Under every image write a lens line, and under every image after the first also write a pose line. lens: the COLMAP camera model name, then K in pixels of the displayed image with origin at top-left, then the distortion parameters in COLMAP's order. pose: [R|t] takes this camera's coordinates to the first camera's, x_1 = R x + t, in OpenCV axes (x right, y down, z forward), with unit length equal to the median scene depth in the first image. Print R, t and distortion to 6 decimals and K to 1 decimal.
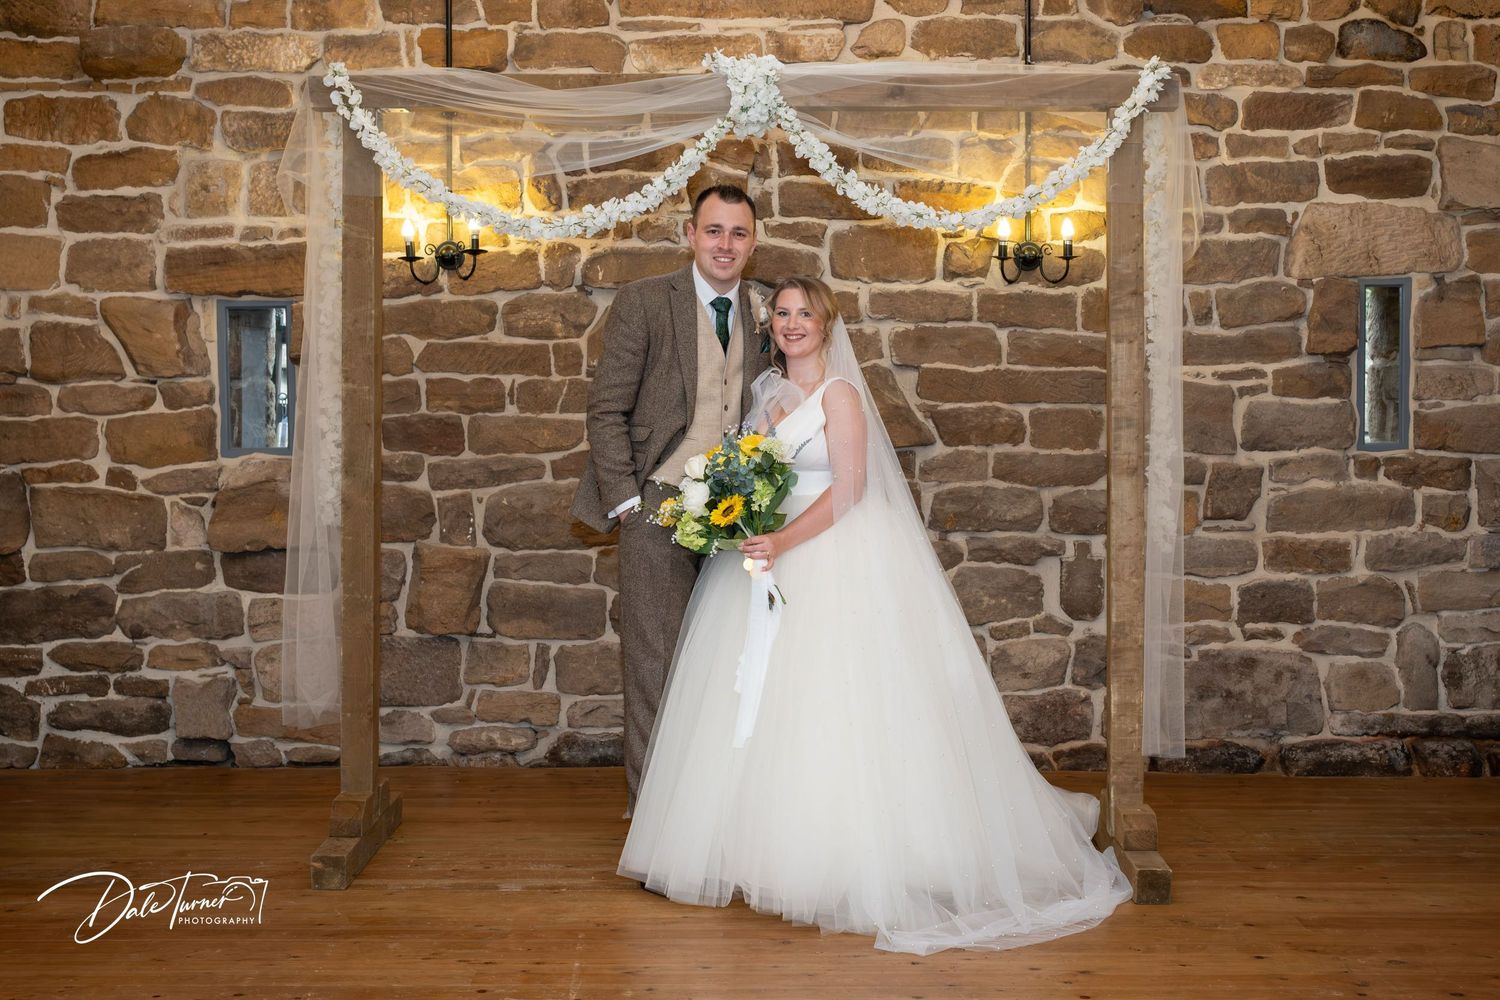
lens RADIAL K [[1405.8, 0, 767.4], [0, 1405.8, 409.5], [0, 0, 1]] dist [-0.027485, -0.004226]
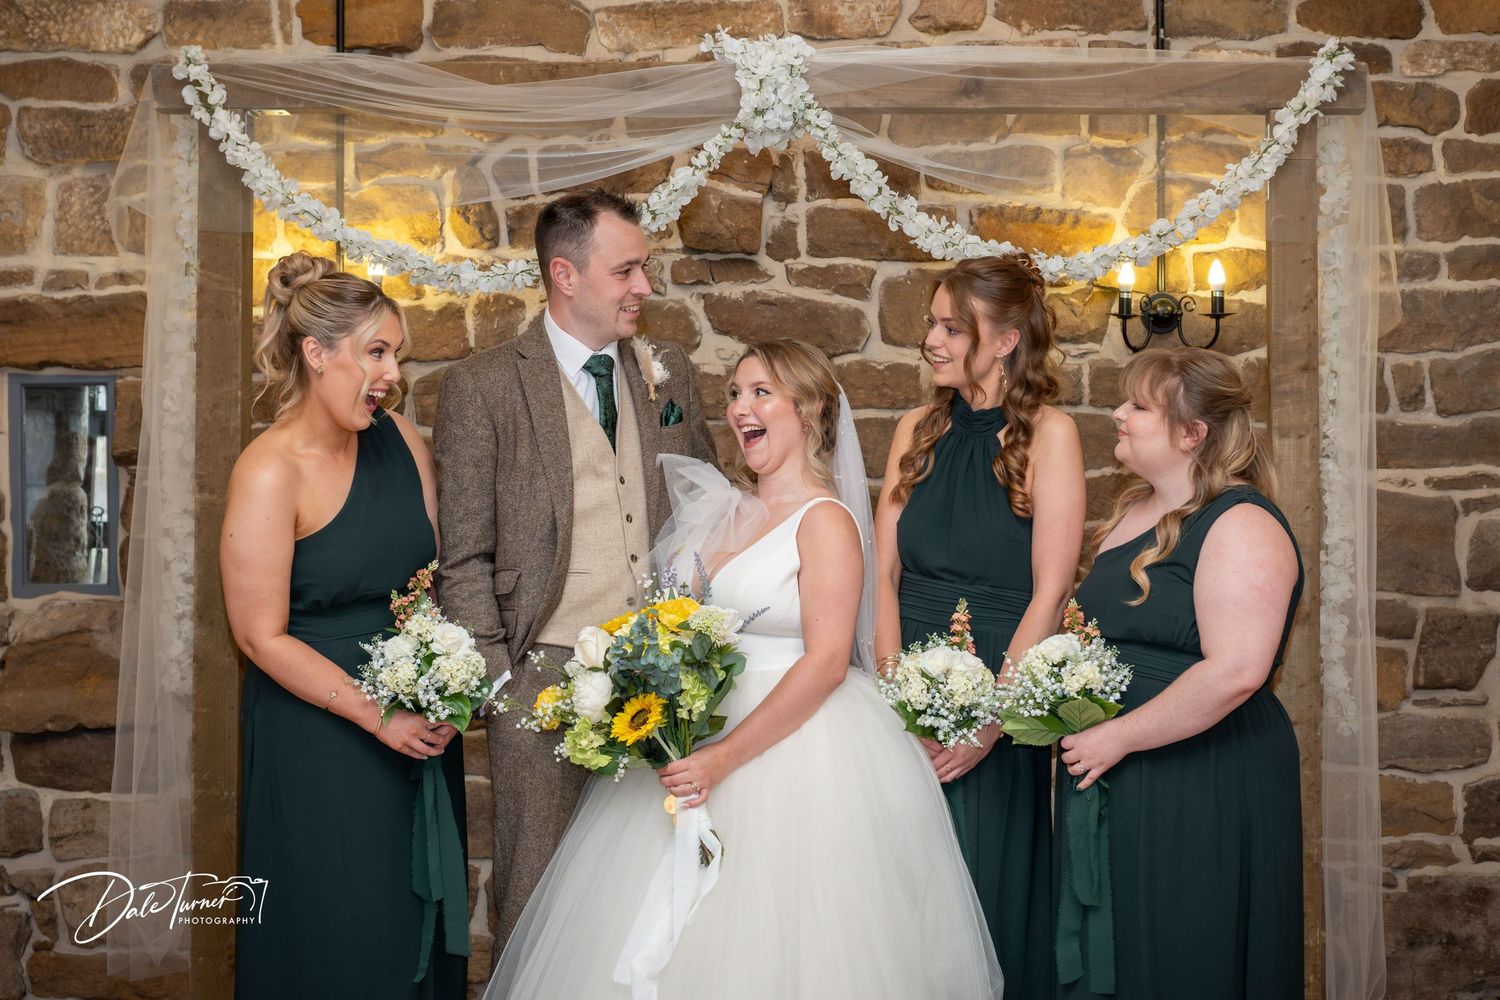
lens RADIAL K [[2269.8, 0, 768.6], [0, 2269.8, 473.3], [0, 0, 1]] dist [-0.029918, 0.011398]
pose [[0.999982, 0.001246, -0.005815, -0.004254], [-0.001396, 0.999664, -0.025898, 0.000625], [0.005780, 0.025905, 0.999648, -0.135179]]
